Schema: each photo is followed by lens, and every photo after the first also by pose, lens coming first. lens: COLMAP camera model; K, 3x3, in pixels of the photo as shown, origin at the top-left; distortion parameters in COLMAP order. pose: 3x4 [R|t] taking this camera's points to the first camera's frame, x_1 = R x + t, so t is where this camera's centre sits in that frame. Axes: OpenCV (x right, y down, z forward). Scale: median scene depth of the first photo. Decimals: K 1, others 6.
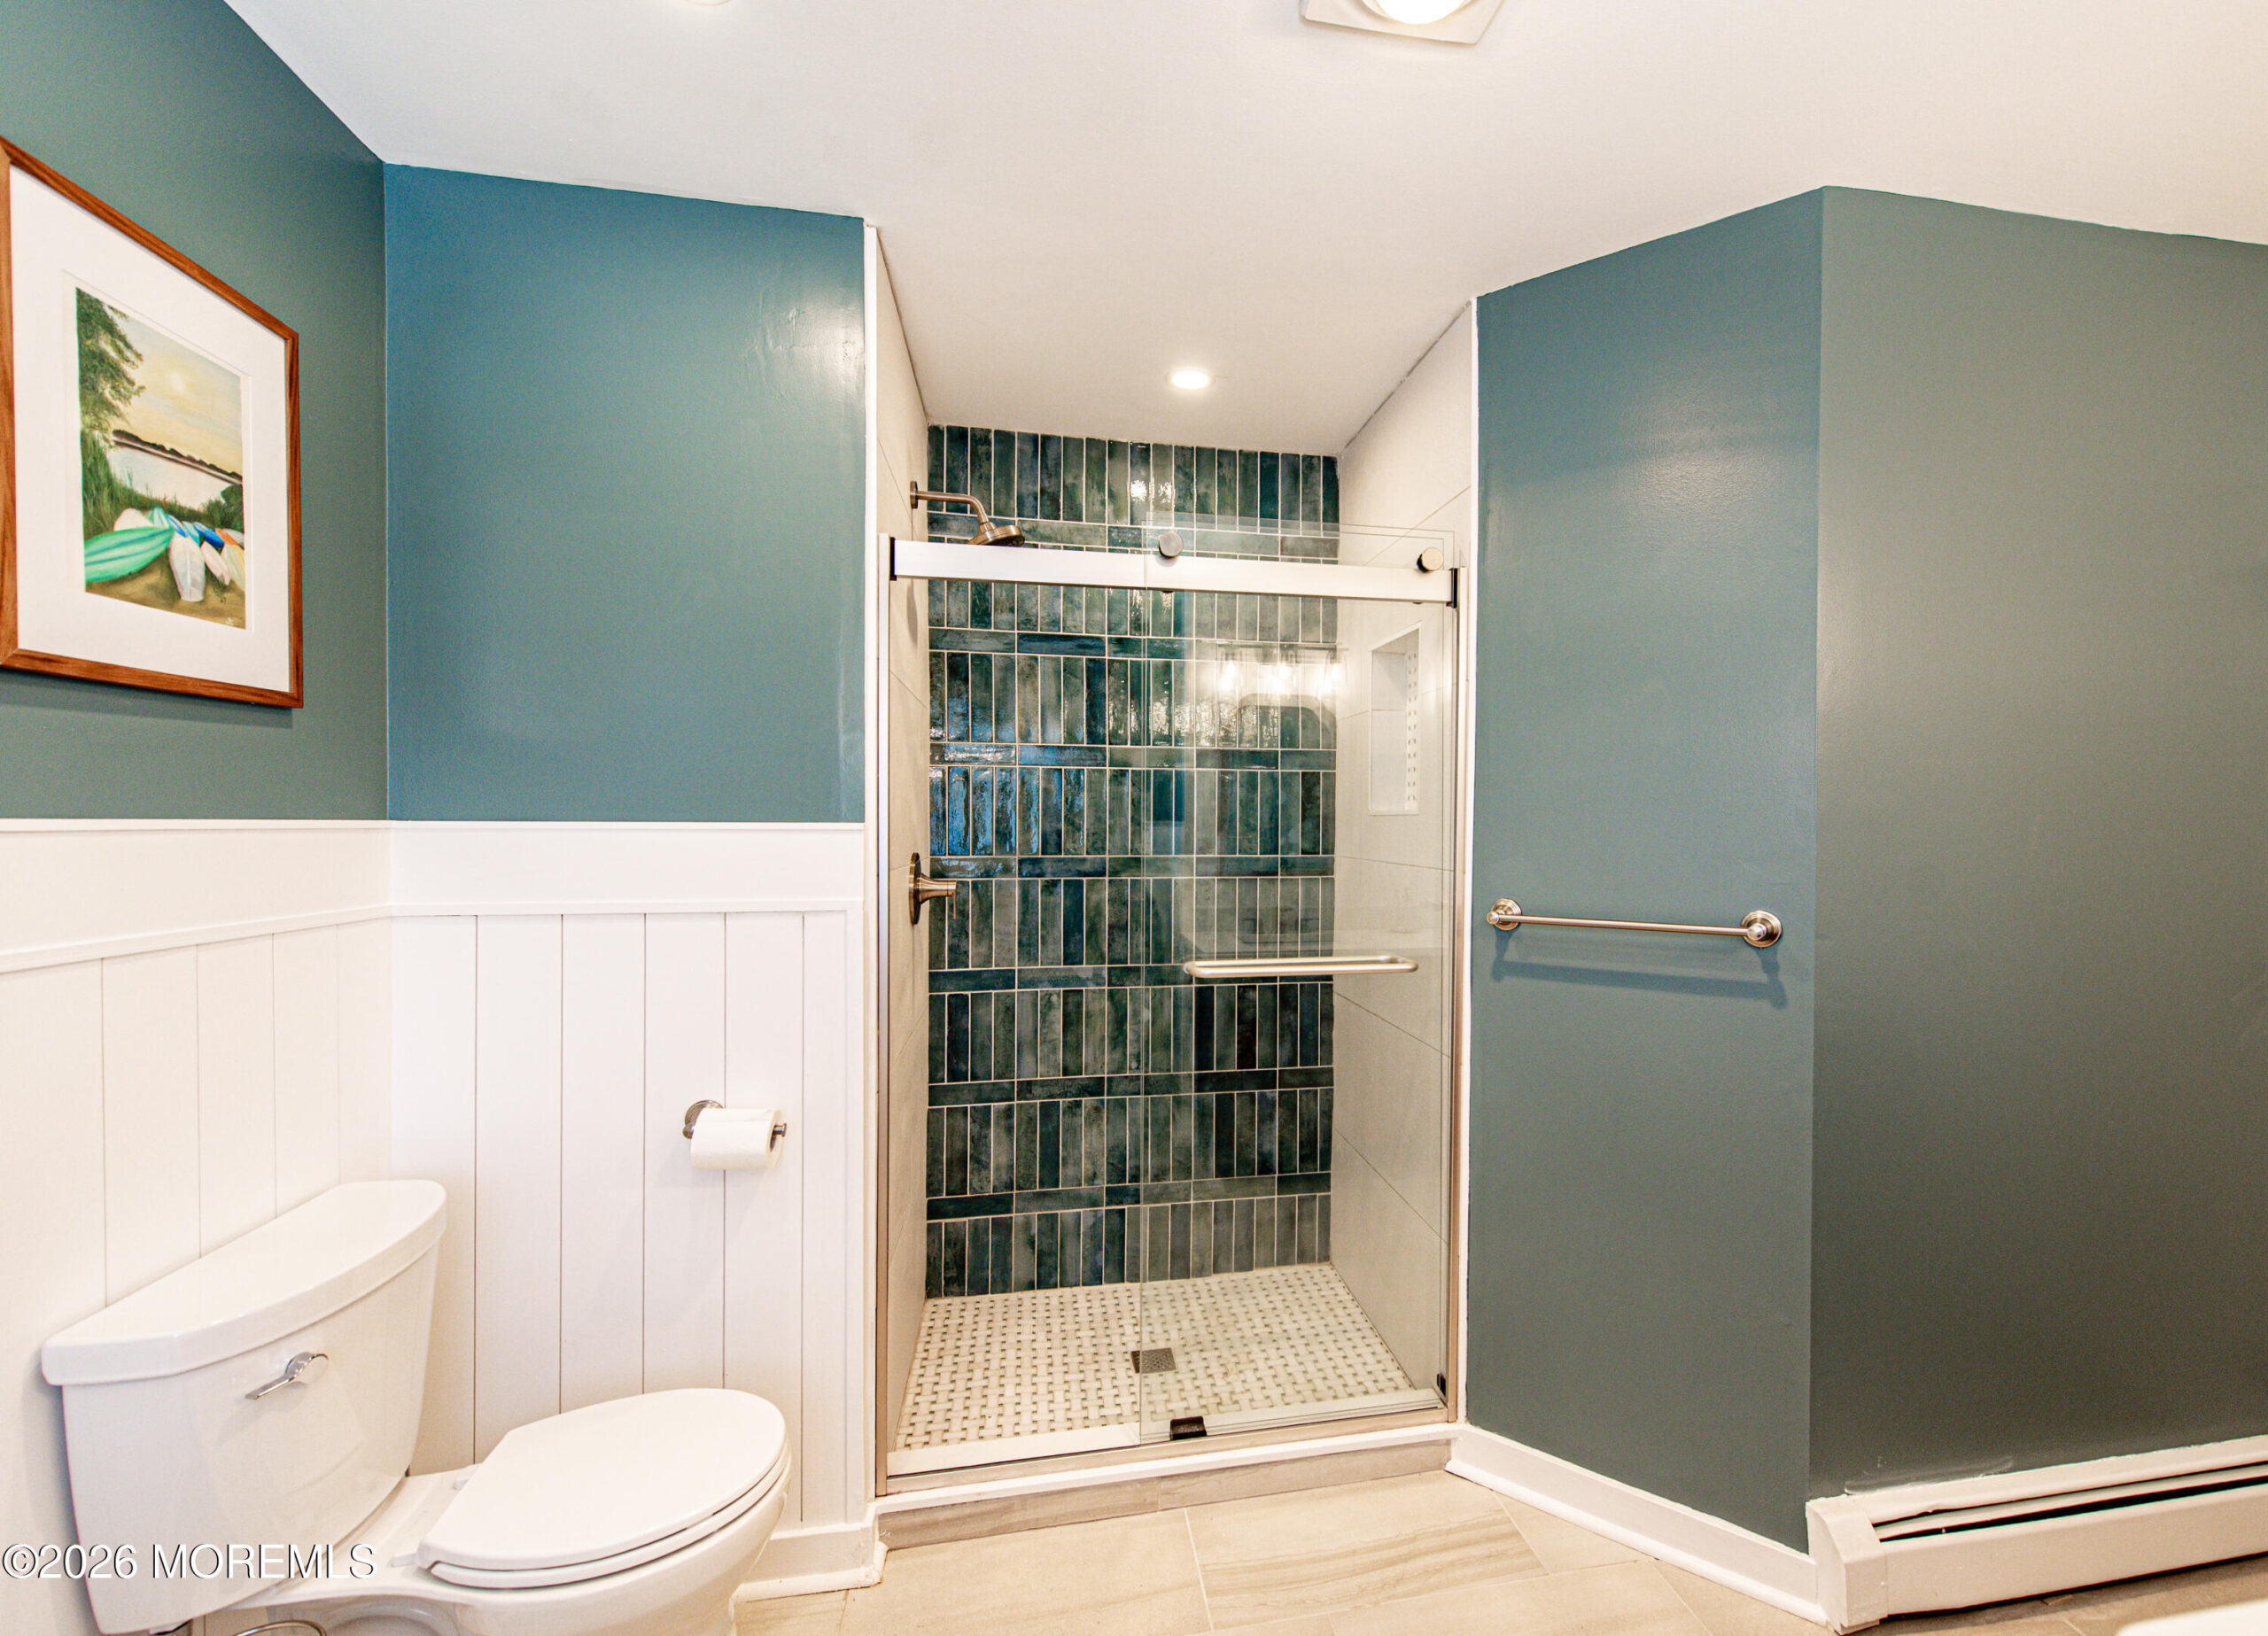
lens RADIAL K [[1048.4, 0, 1134.7], [0, 1048.4, 817.5], [0, 0, 1]] dist [-0.000602, 0.000083]
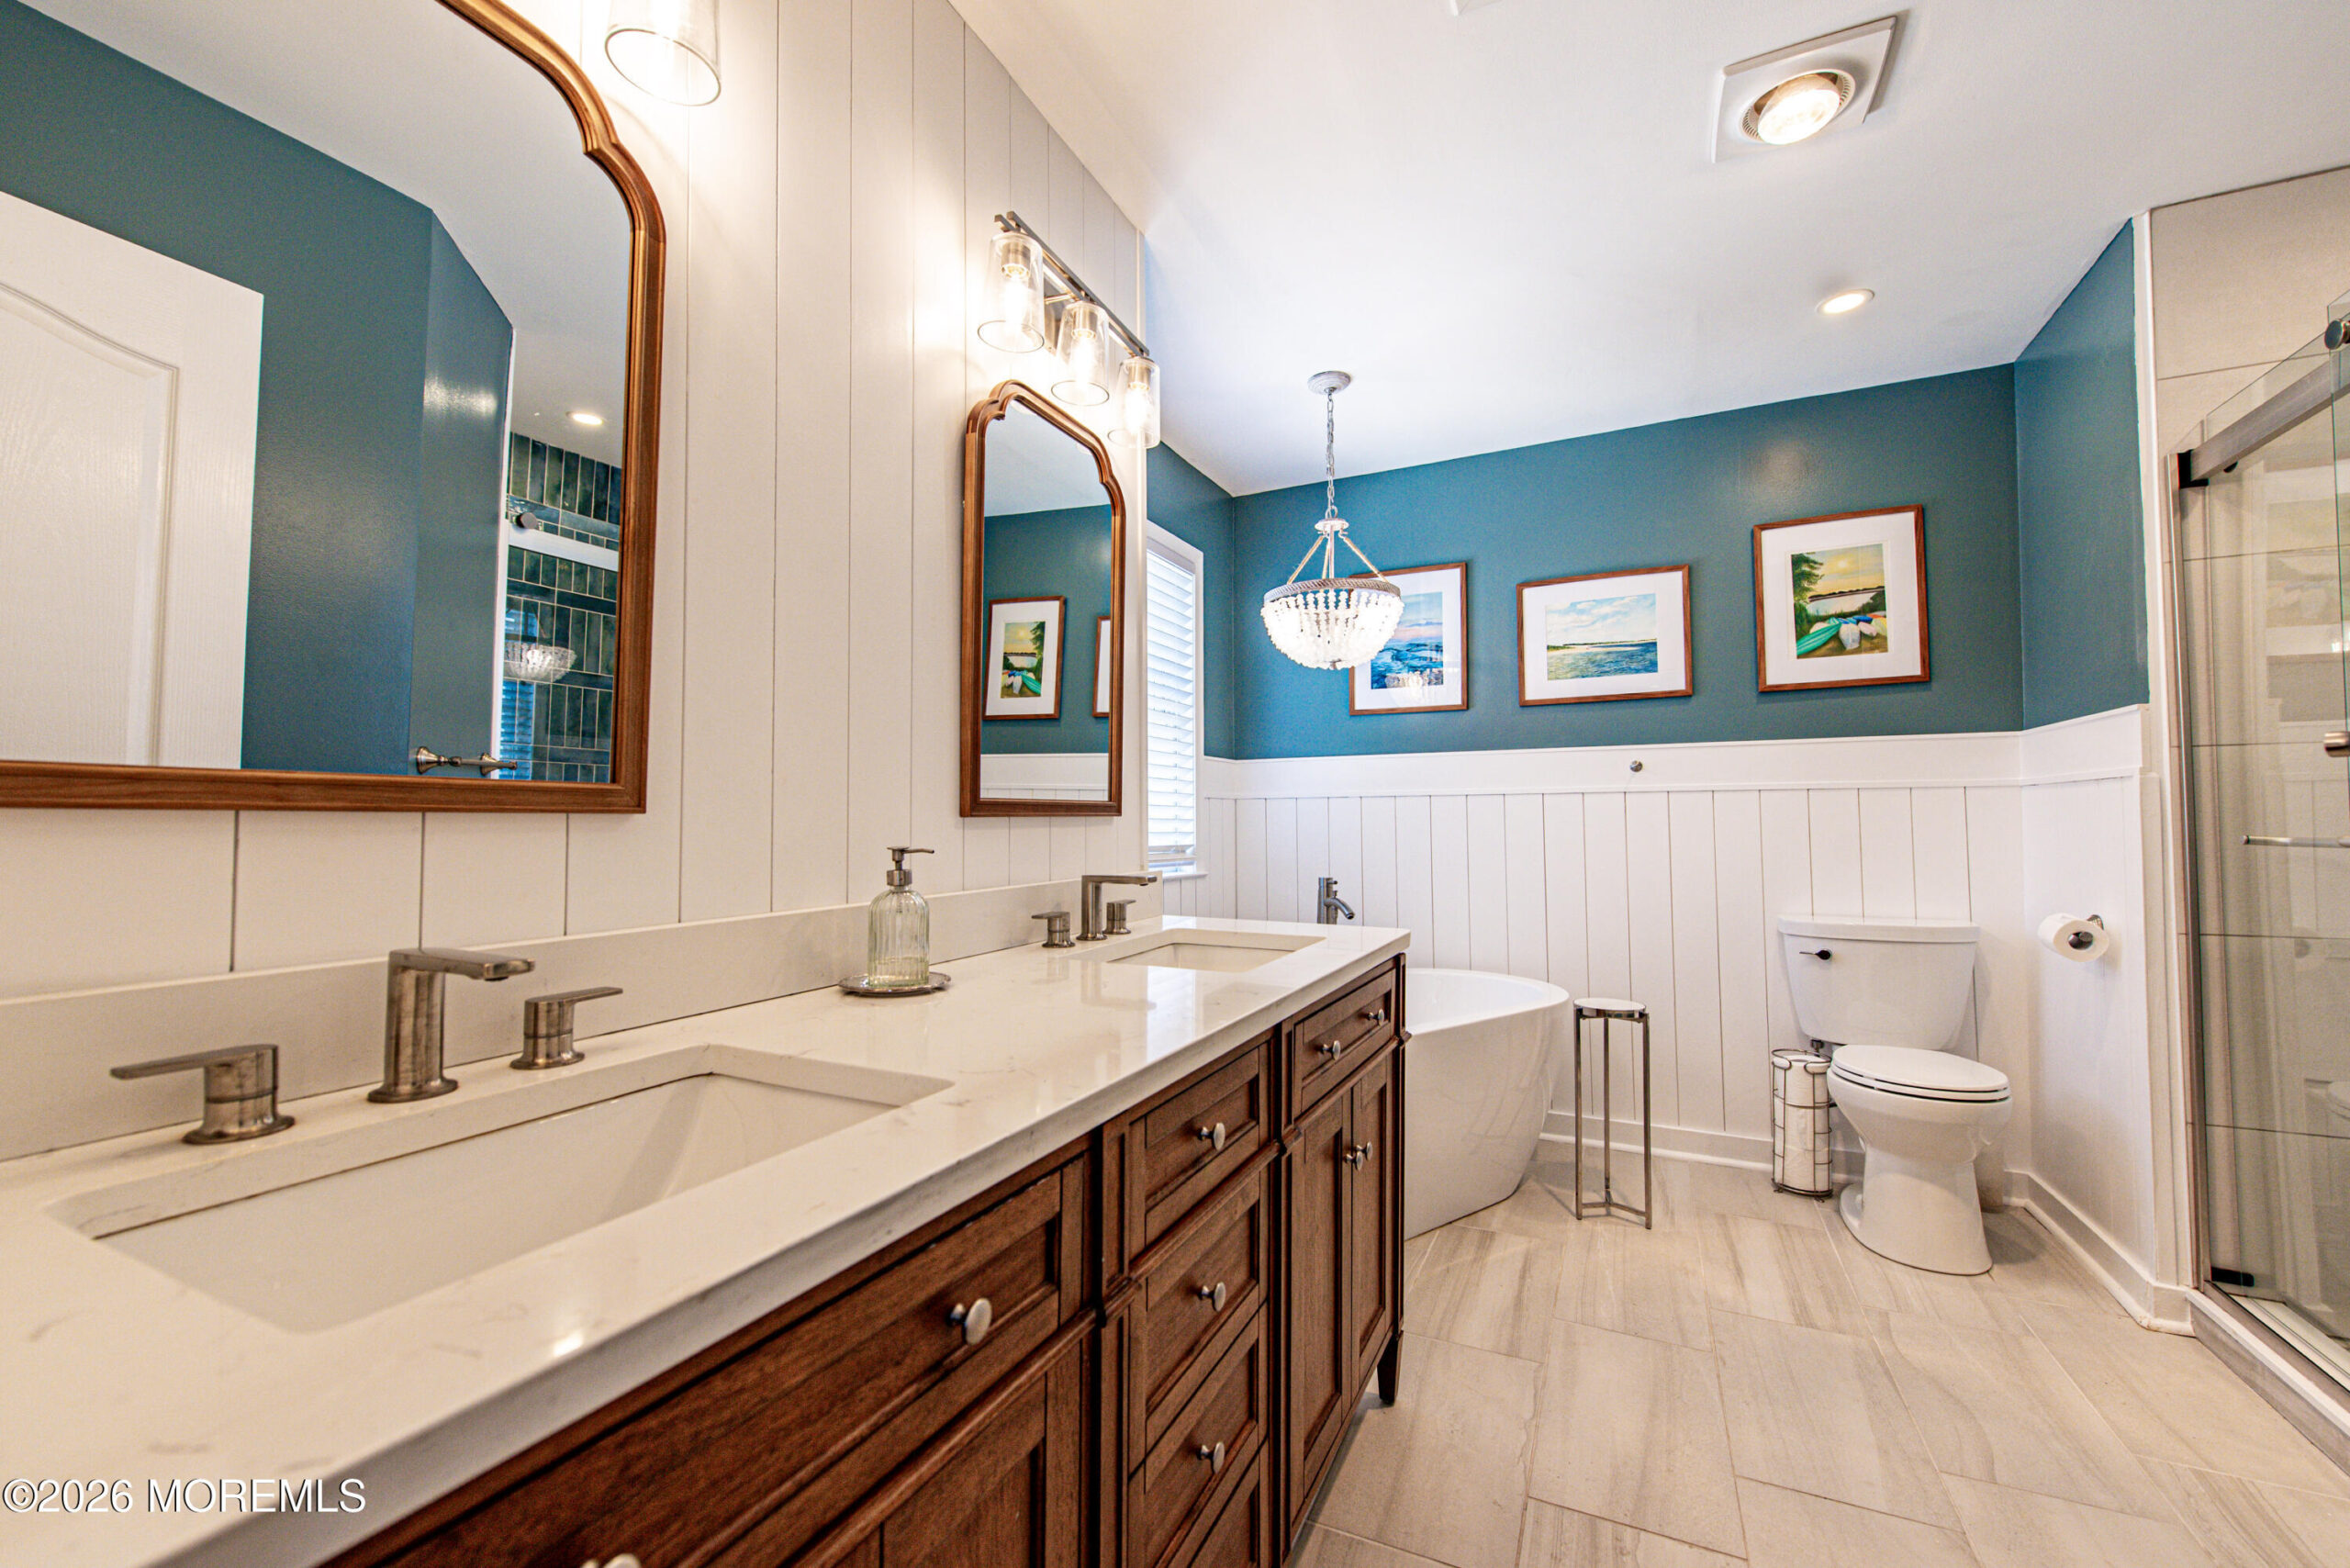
lens RADIAL K [[967.7, 0, 1171.9], [0, 967.7, 785.8], [0, 0, 1]] dist [0.003394, -0.000456]
pose [[-0.606817, -0.034634, -0.794086, 1.882985], [-0.004733, 0.999190, -0.039963, 0.215789], [0.794827, -0.020492, -0.606490, 1.115145]]
